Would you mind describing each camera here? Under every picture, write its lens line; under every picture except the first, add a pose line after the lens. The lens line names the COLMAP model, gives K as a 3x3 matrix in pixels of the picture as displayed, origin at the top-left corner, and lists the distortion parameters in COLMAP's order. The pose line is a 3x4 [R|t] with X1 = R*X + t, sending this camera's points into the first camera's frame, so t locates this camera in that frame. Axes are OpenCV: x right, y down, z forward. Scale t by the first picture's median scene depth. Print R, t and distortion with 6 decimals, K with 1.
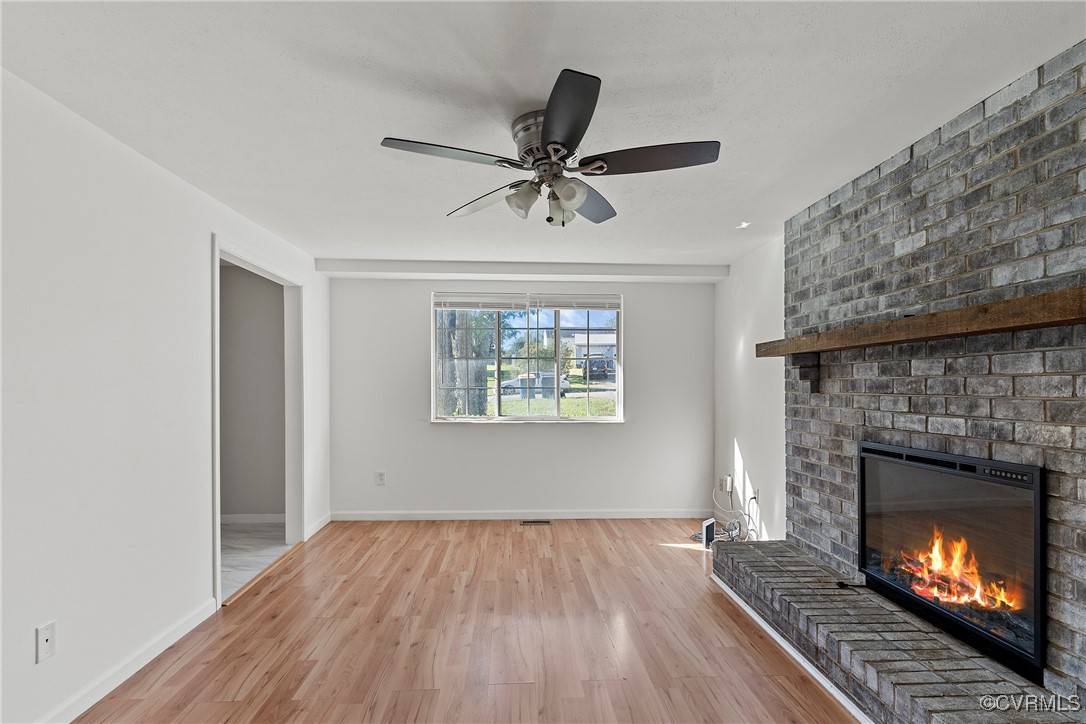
lens RADIAL K [[535.0, 0, 540.6], [0, 535.0, 386.3], [0, 0, 1]] dist [0.004132, 0.001062]
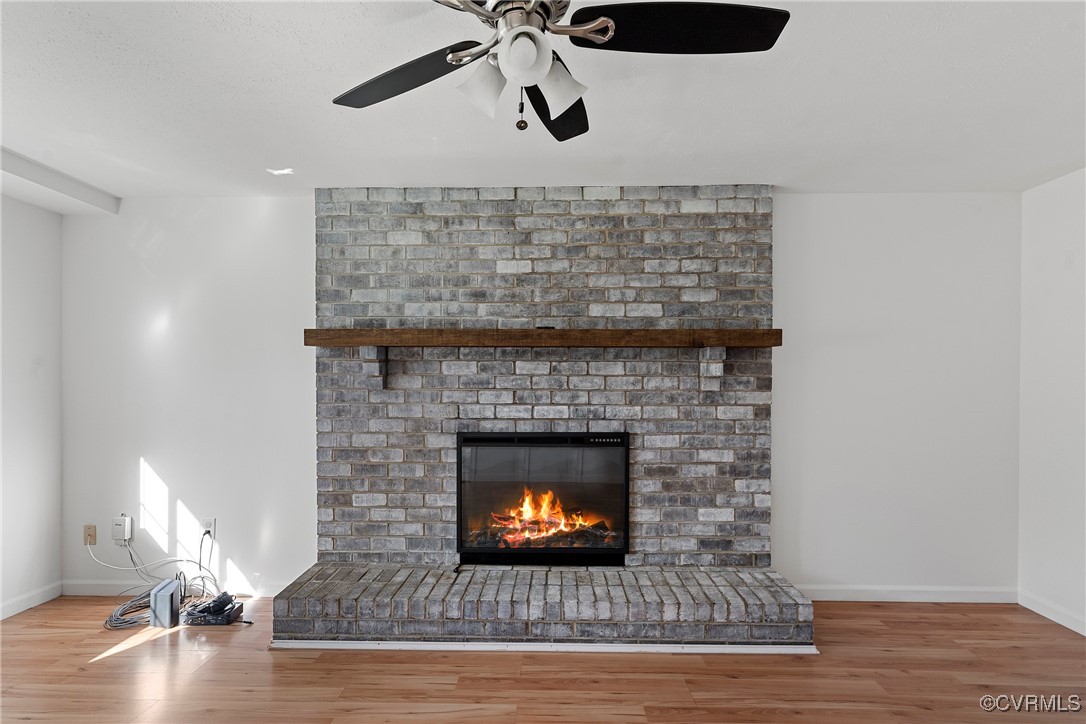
lens RADIAL K [[535.0, 0, 540.6], [0, 535.0, 386.3], [0, 0, 1]] dist [0.004132, 0.001062]
pose [[0.070311, -0.007207, 0.997499, -0.560436], [-0.003591, 0.999966, 0.007477, -0.000923], [-0.997519, -0.004107, 0.070282, 0.893871]]
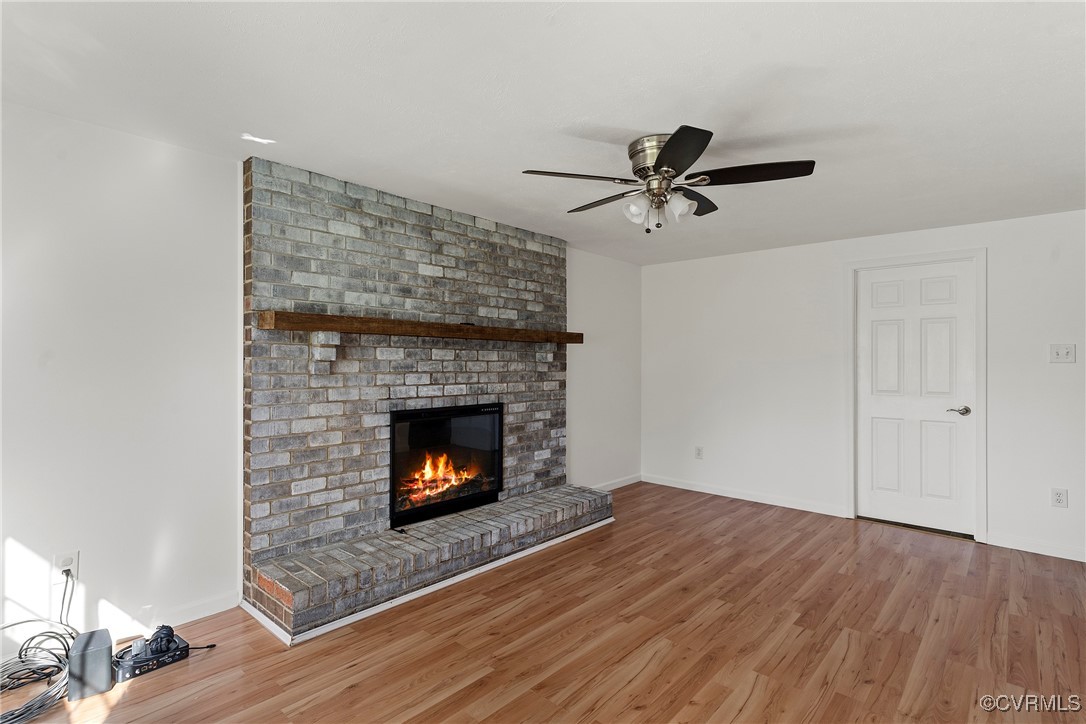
lens RADIAL K [[526.8, 0, 539.2], [0, 526.8, 361.2], [0, 0, 1]] dist [0.004591, 0.001167]
pose [[-0.703029, -0.000237, 0.711161, -0.585226], [-0.005039, 0.999977, -0.004648, -0.010371], [-0.711143, -0.006851, -0.703014, 1.898339]]
